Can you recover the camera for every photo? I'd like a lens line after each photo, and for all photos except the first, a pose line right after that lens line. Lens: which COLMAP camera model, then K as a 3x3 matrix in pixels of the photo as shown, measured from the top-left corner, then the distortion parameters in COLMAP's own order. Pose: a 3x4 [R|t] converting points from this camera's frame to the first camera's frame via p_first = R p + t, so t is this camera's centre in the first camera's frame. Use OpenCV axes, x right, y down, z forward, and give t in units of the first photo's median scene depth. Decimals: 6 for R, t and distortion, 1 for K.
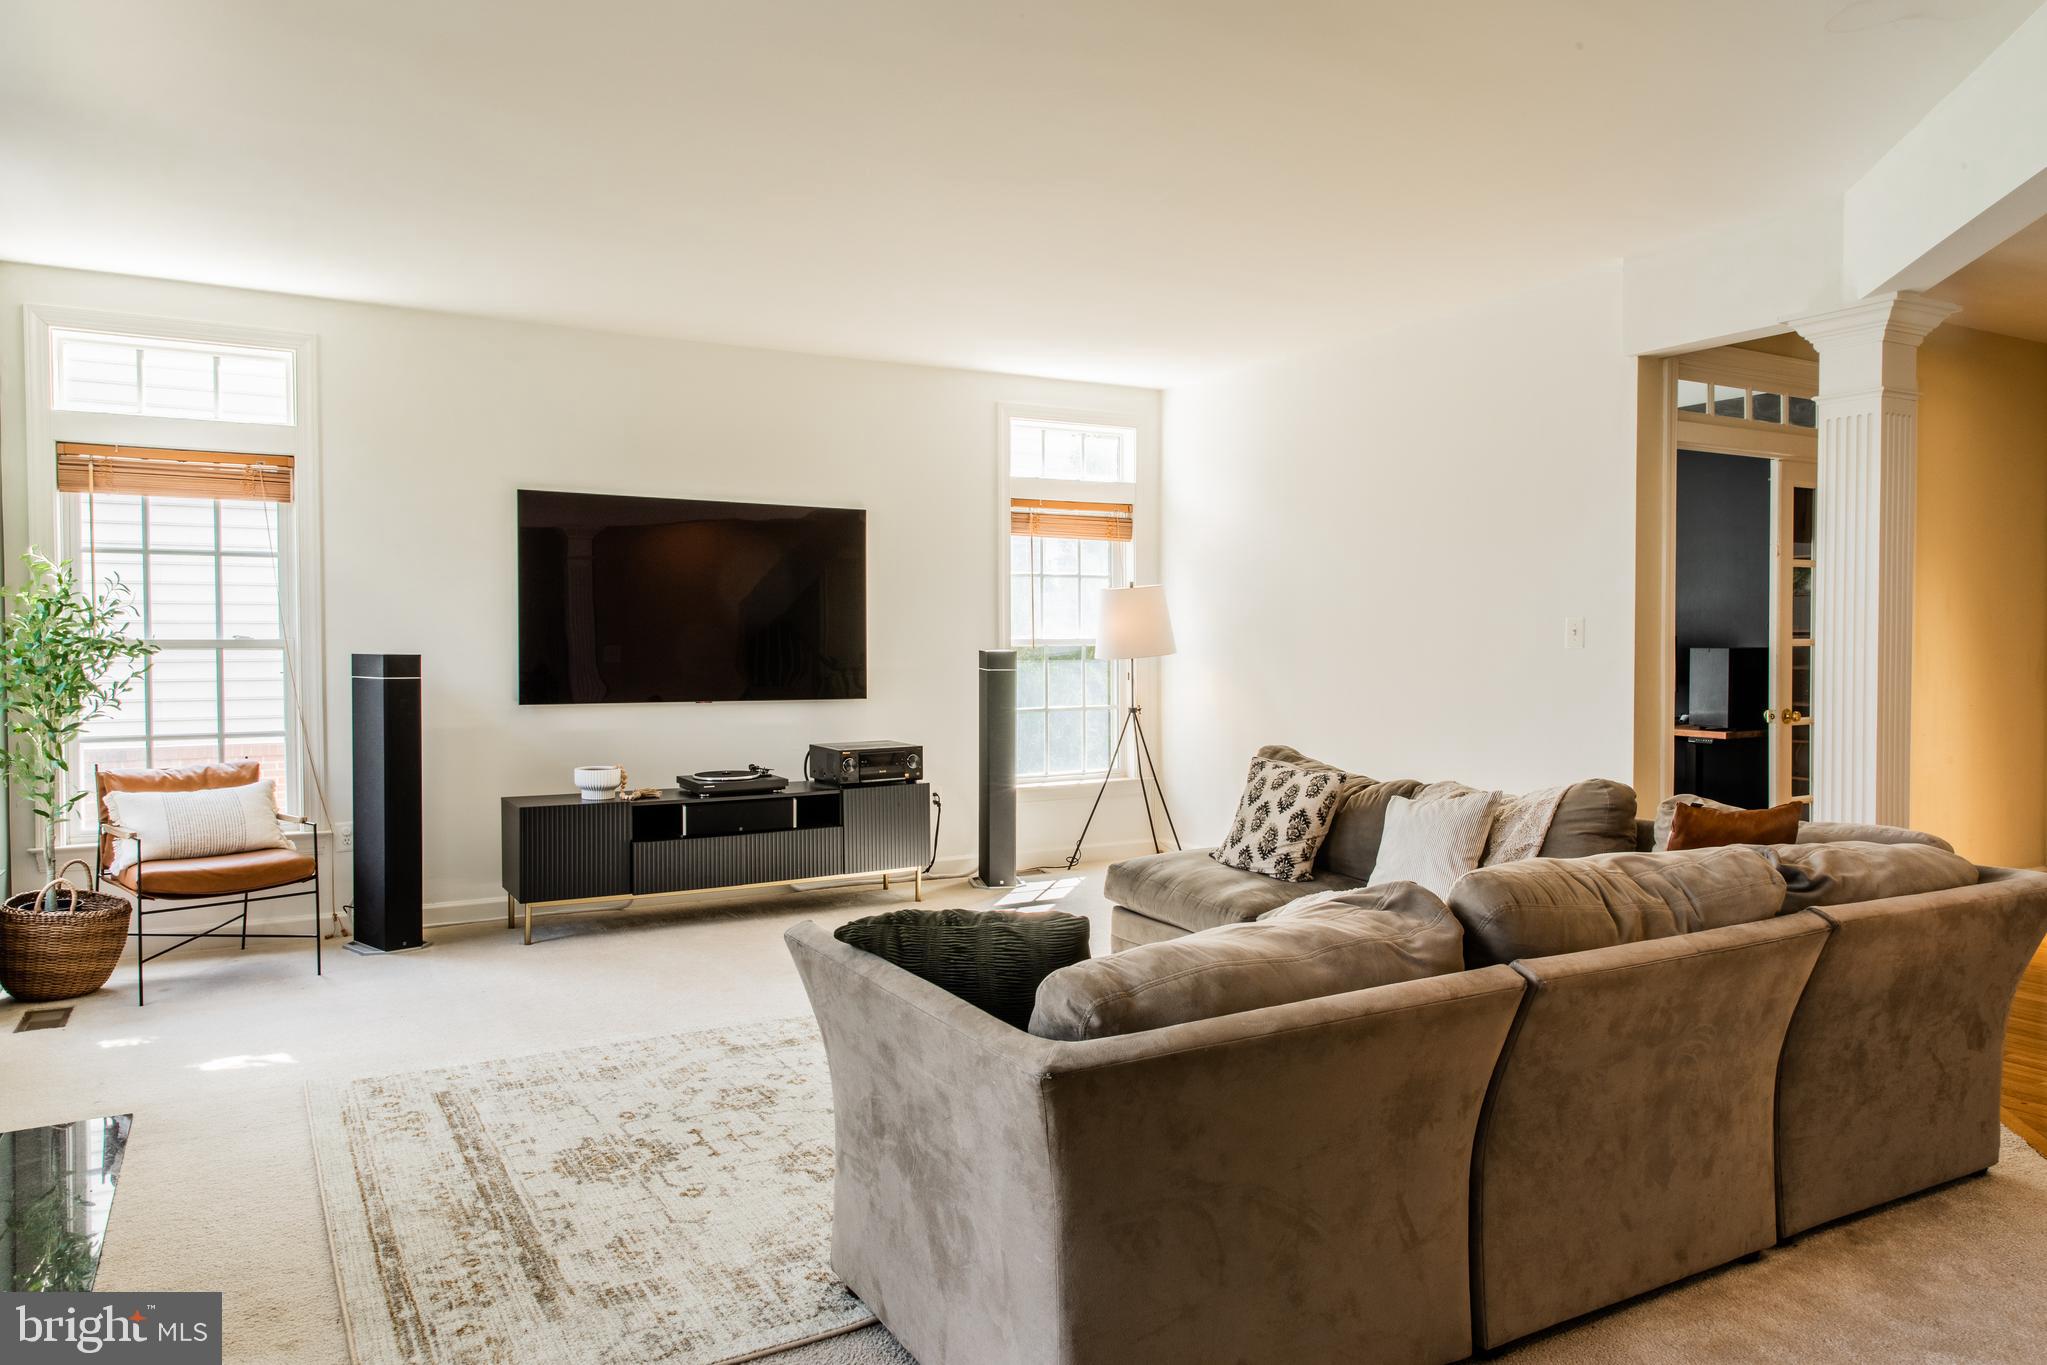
lens RADIAL K [[1371.2, 0, 1031.1], [0, 1371.2, 672.0], [0, 0, 1]] dist [0.017142, -0.001711]
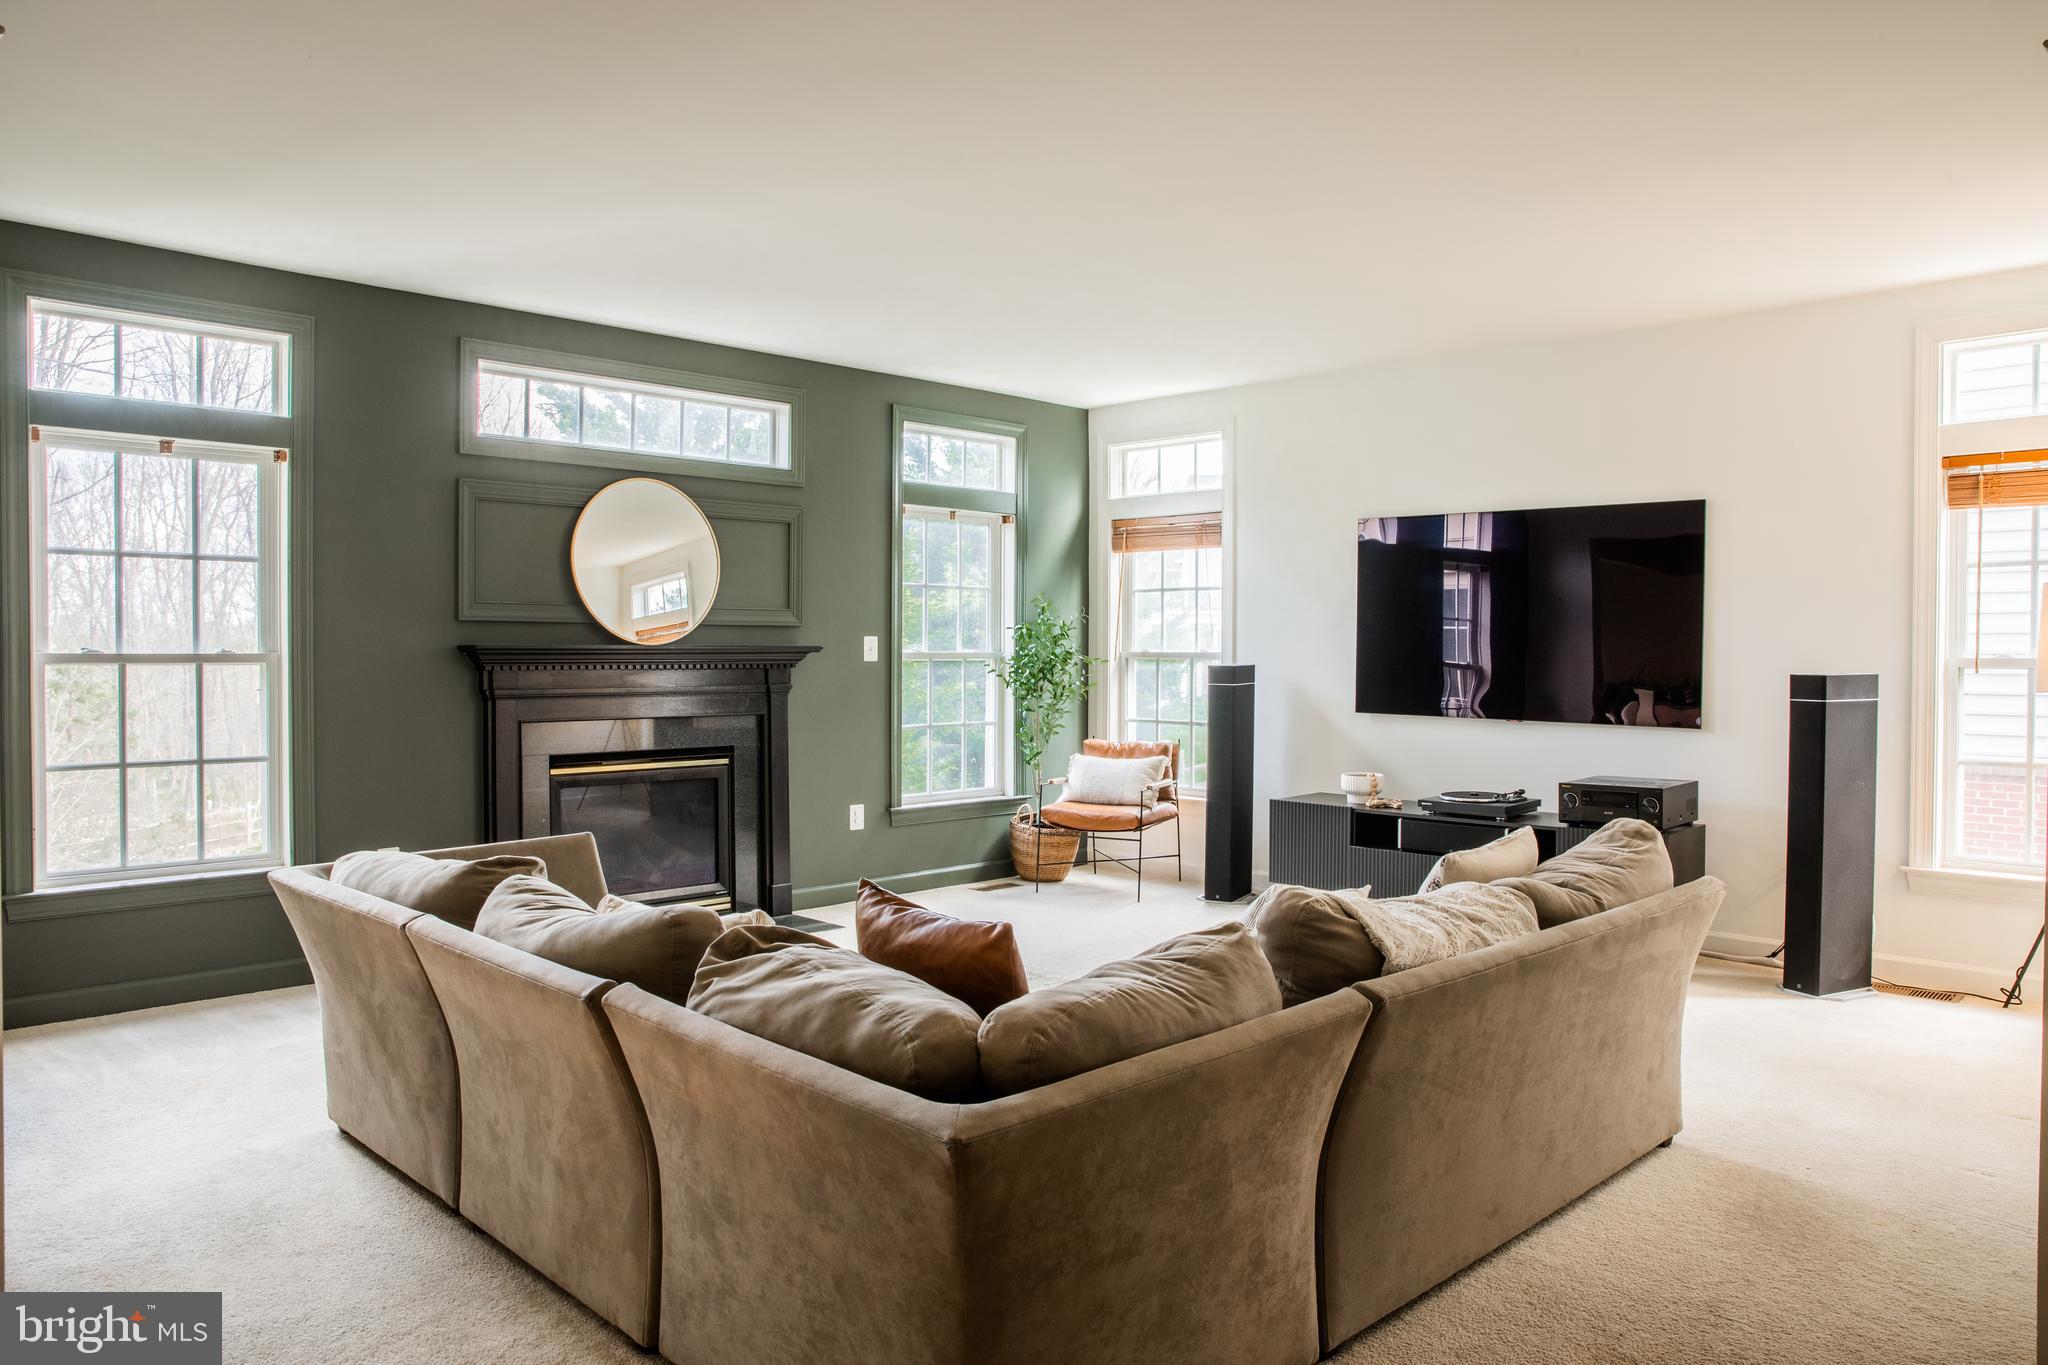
lens RADIAL K [[1411.0, 0, 1027.0], [0, 1411.0, 674.7], [0, 0, 1]] dist [-0.102767, 0.087832]
pose [[0.262041, 0.023231, -0.964777, 0.706583], [-0.024937, 0.999539, 0.017295, -0.021535], [0.964735, 0.019527, 0.262499, 0.481428]]
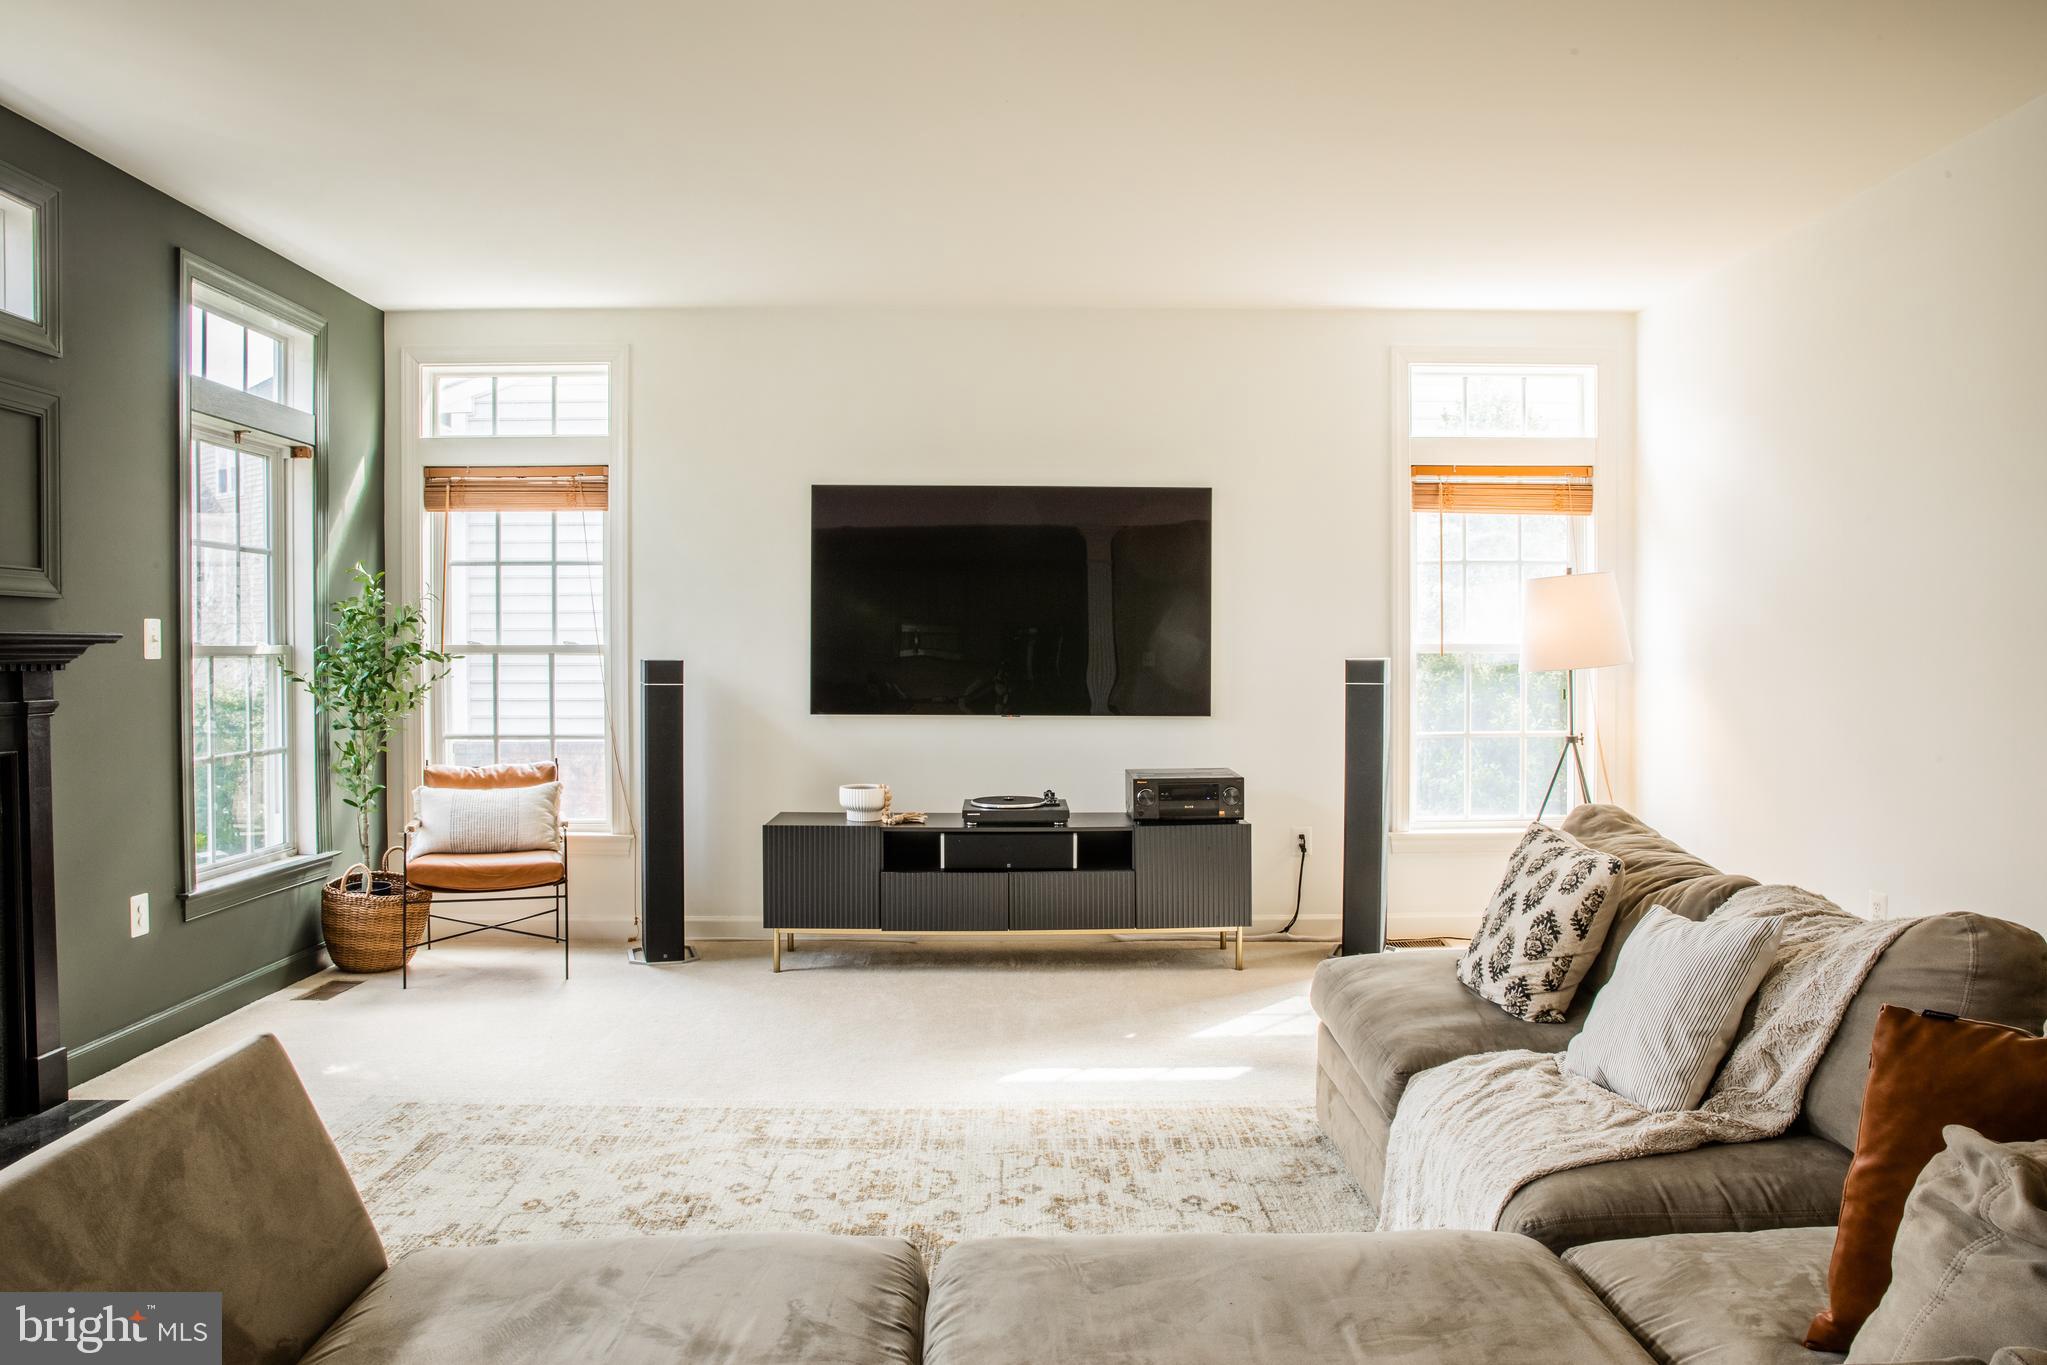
lens RADIAL K [[1410.3, 0, 1026.5], [0, 1410.3, 674.7], [0, 0, 1]] dist [-0.102767, 0.087832]
pose [[0.871234, 0.011111, -0.490743, 0.244980], [-0.012162, 0.999925, 0.001048, -0.006426], [0.490718, 0.005055, 0.871304, 0.255031]]
